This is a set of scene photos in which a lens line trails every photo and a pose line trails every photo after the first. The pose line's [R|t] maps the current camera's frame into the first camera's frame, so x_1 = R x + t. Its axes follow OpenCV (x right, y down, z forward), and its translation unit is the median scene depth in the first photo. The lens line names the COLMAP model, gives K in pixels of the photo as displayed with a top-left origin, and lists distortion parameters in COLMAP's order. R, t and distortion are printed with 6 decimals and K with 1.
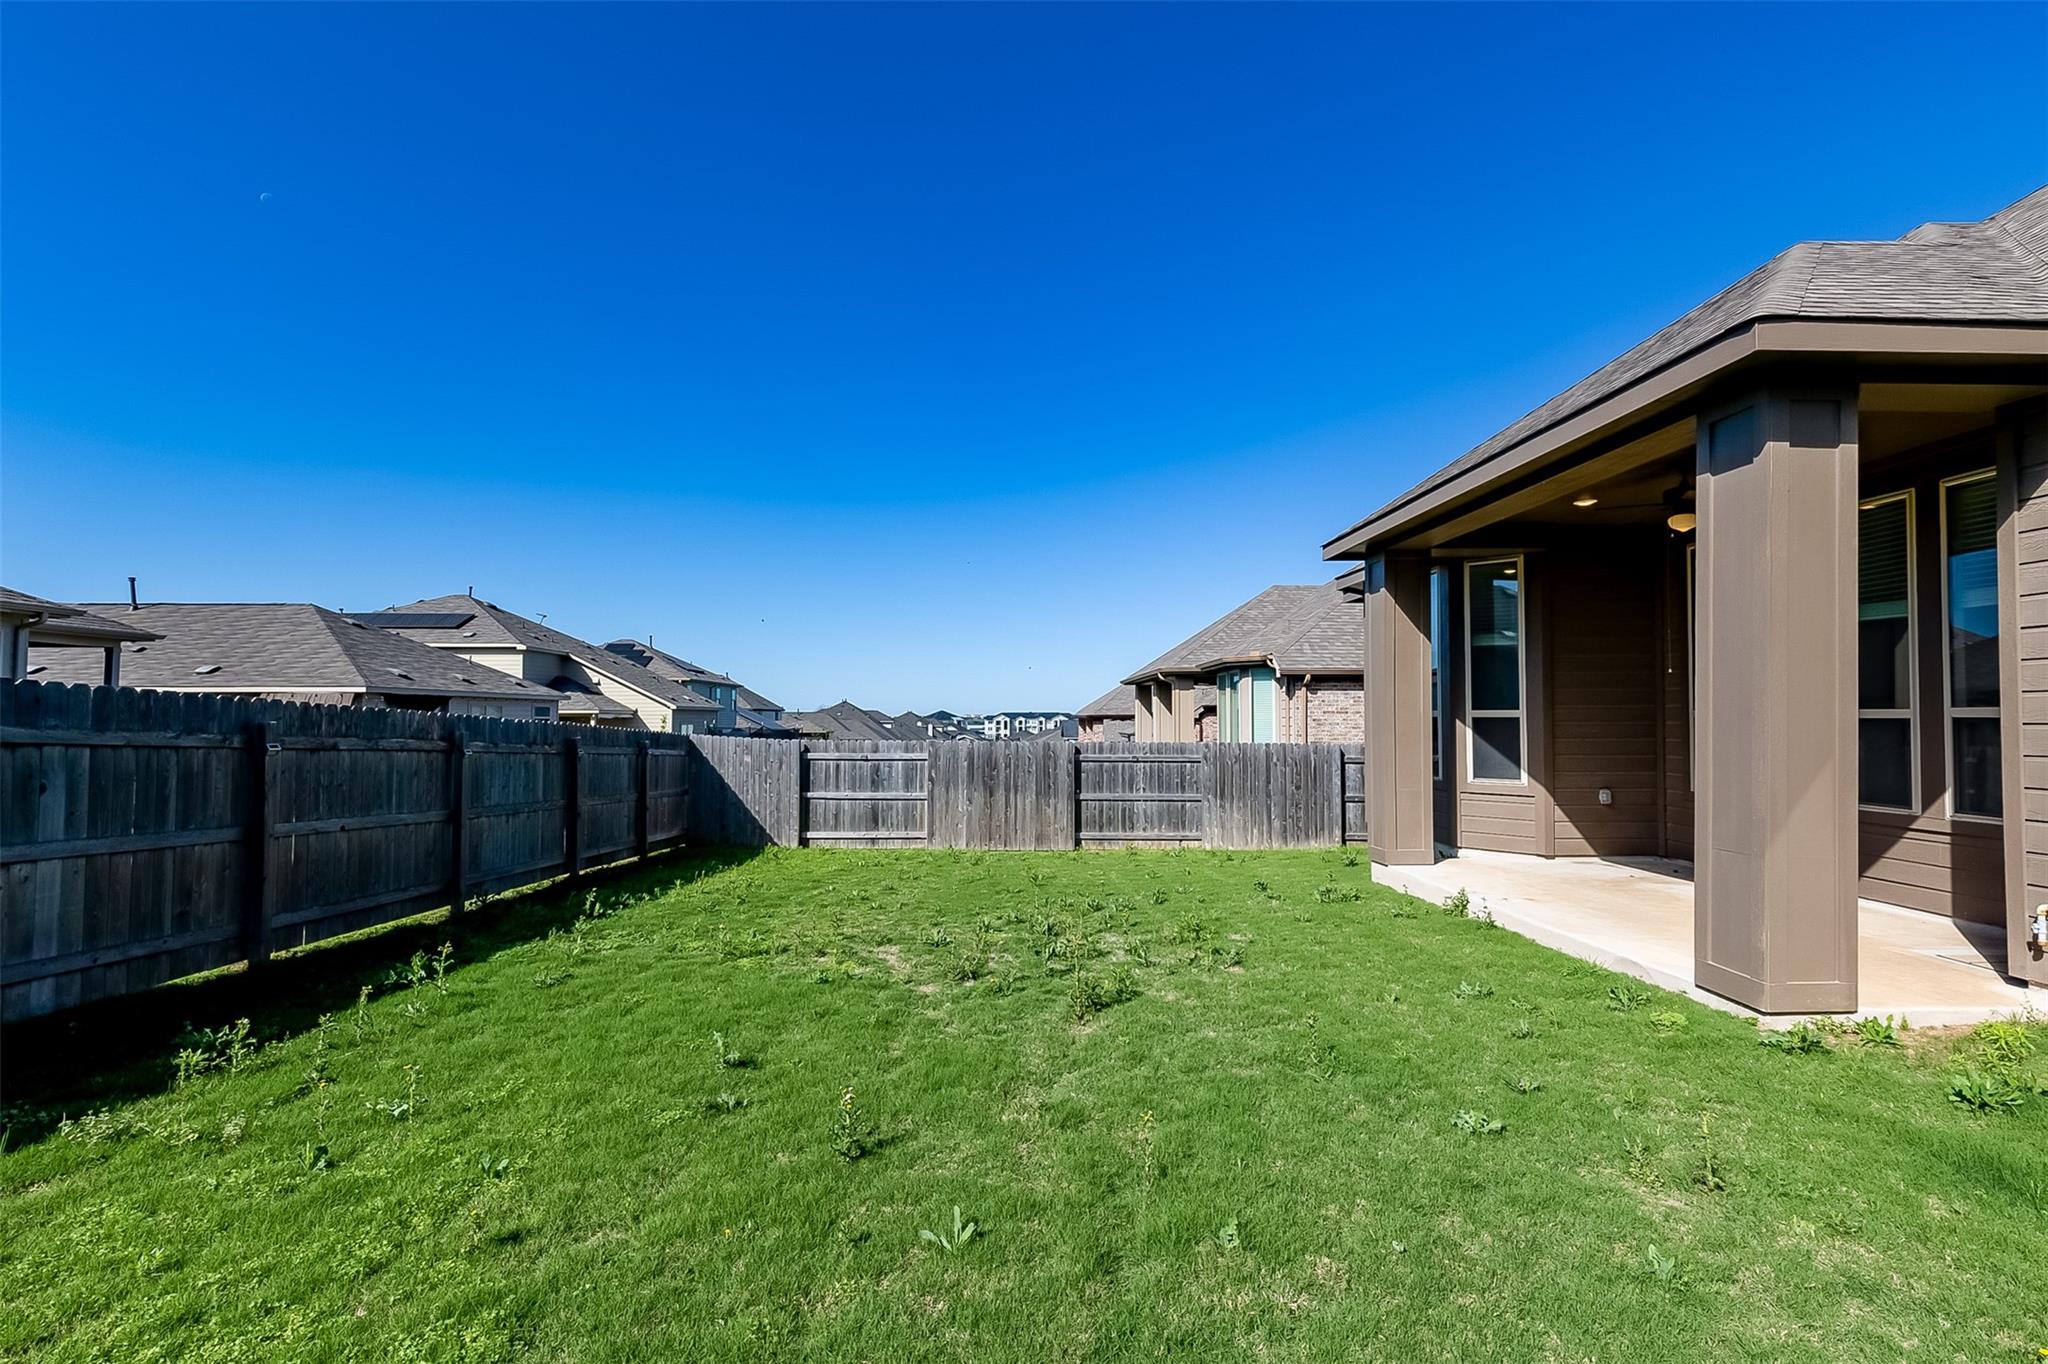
lens RADIAL K [[919.6, 0, 1030.3], [0, 919.6, 692.7], [0, 0, 1]] dist [0.000318, 0.000596]
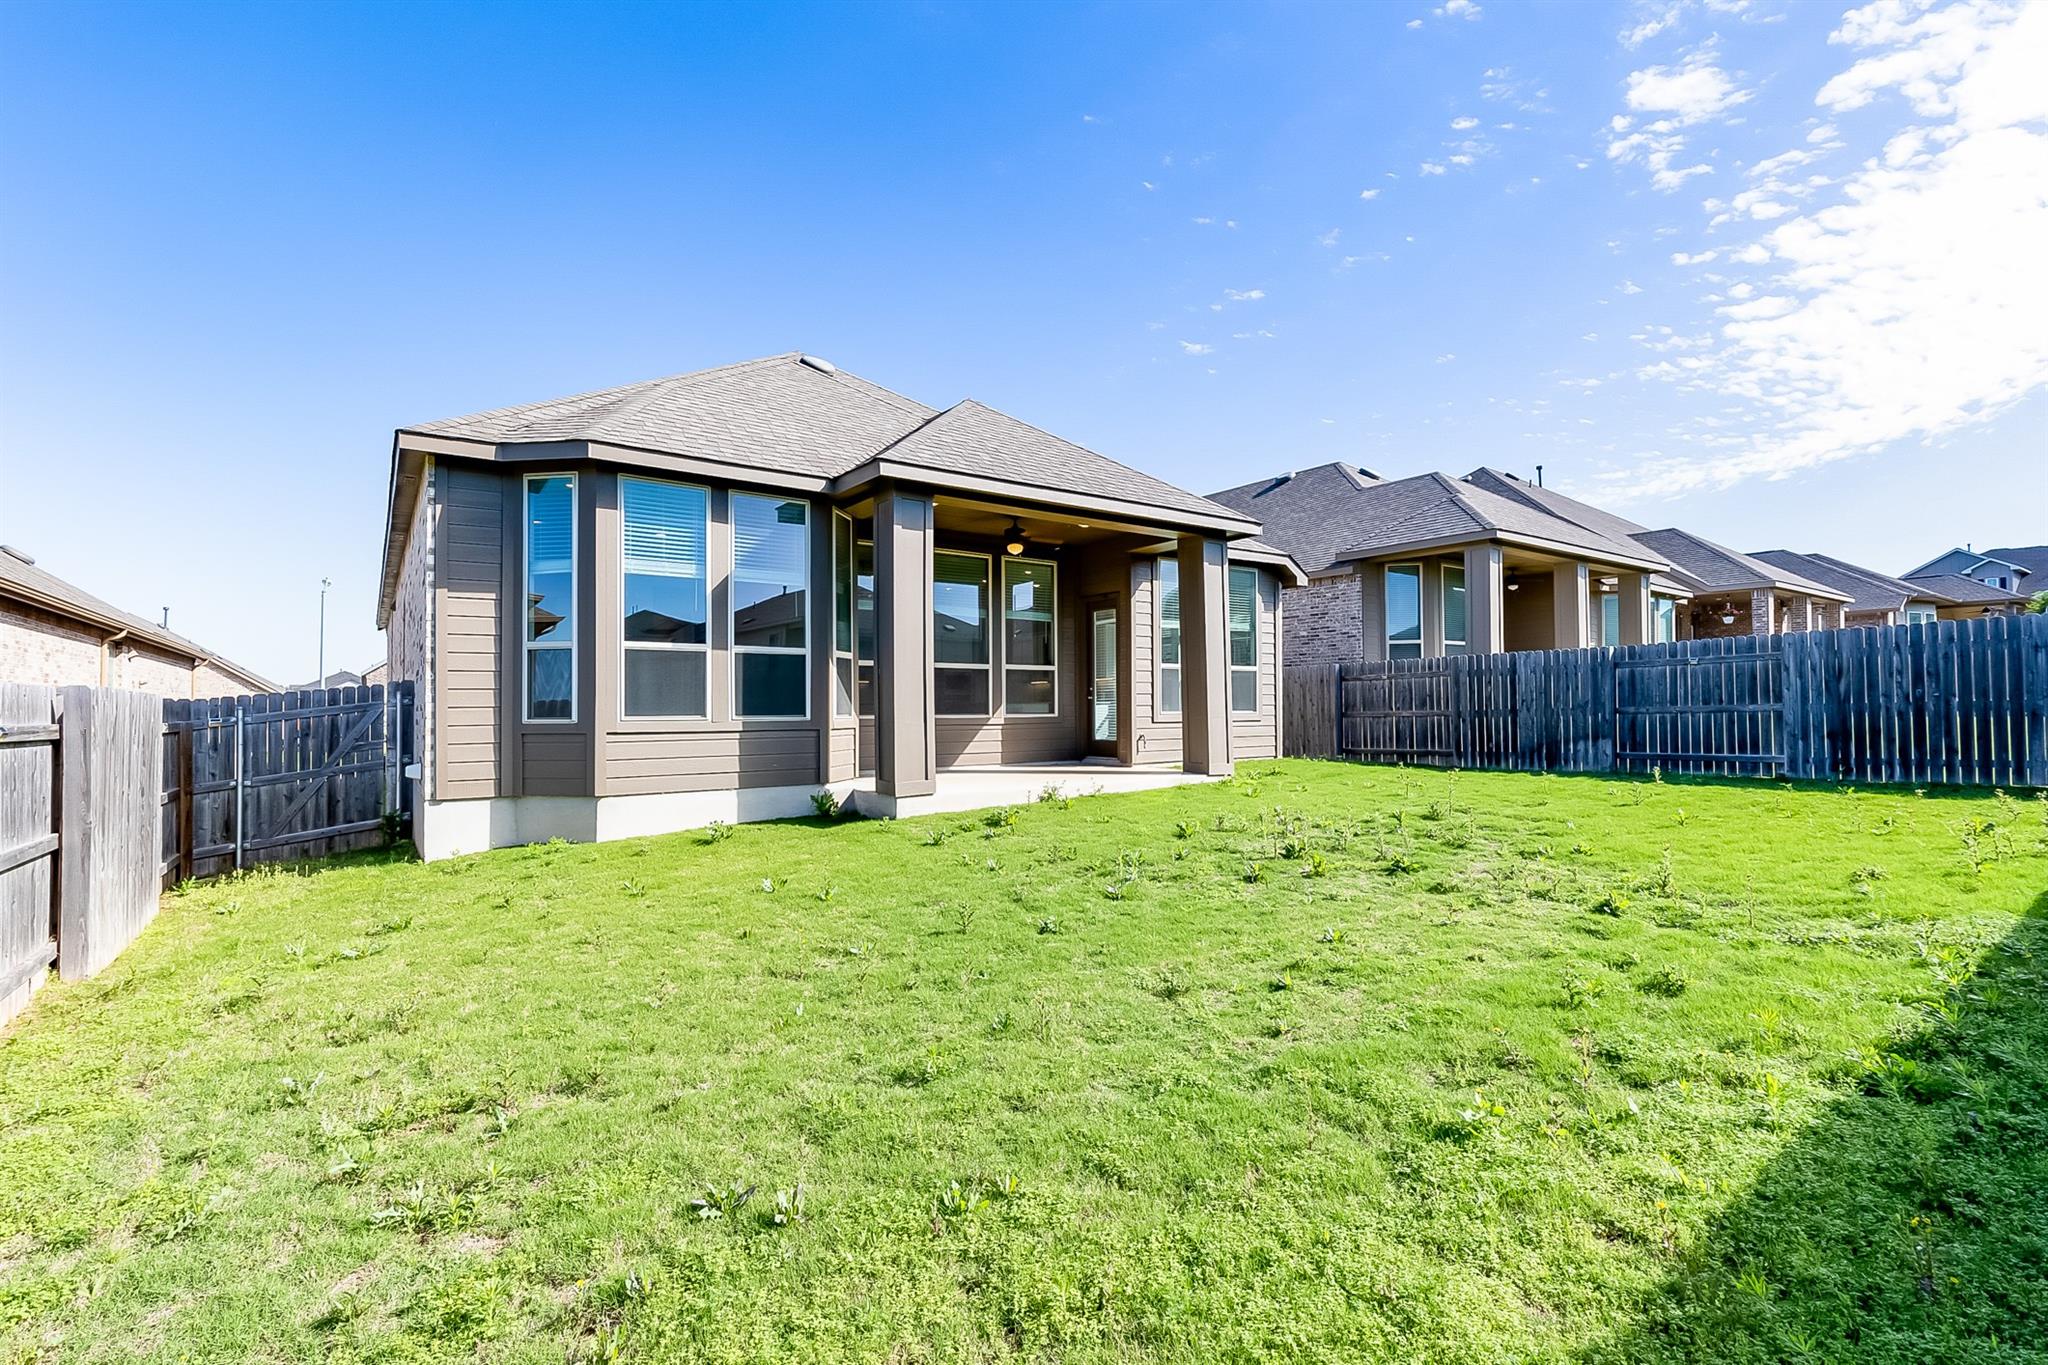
lens RADIAL K [[897.9, 0, 1024.0], [0, 897.9, 682.5], [0, 0, 1]] dist [-0.000034, 0.000089]
pose [[-0.550683, 0.025212, 0.834333, -0.311421], [-0.016843, 0.999005, -0.041305, 0.060704], [-0.834544, -0.036799, -0.549711, 0.892692]]
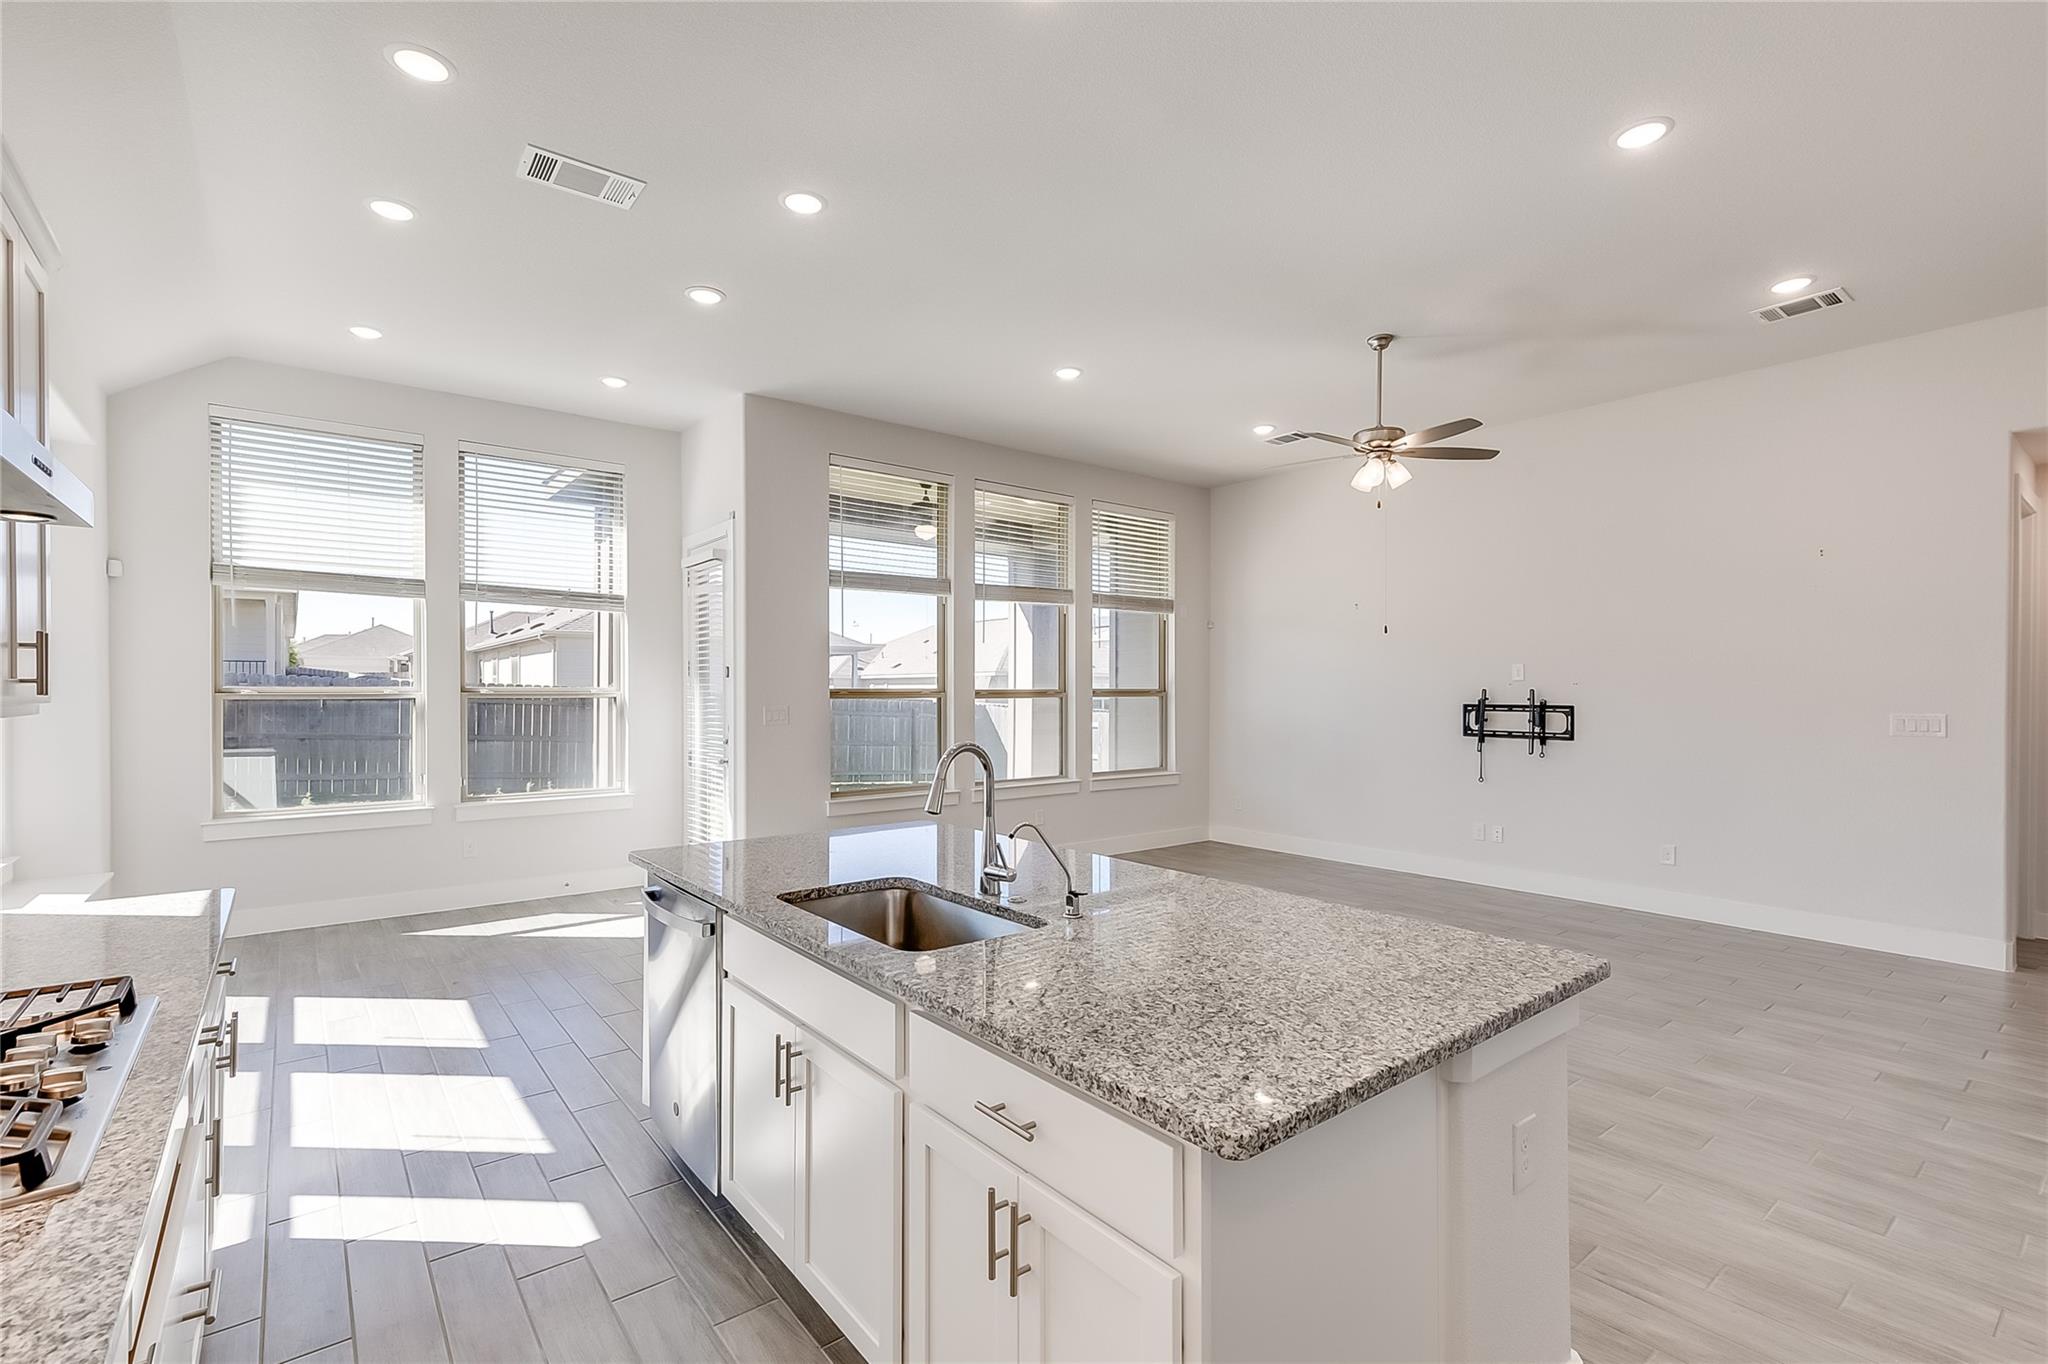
lens RADIAL K [[920.4, 0, 1024.9], [0, 920.4, 690.5], [0, 0, 1]] dist [0.006064, -0.000061]
pose [[0.595804, -0.000732, -0.803130, 0.825299], [0.020987, 0.999672, 0.014658, 0.001238], [0.802856, -0.025588, 0.595624, 0.182798]]
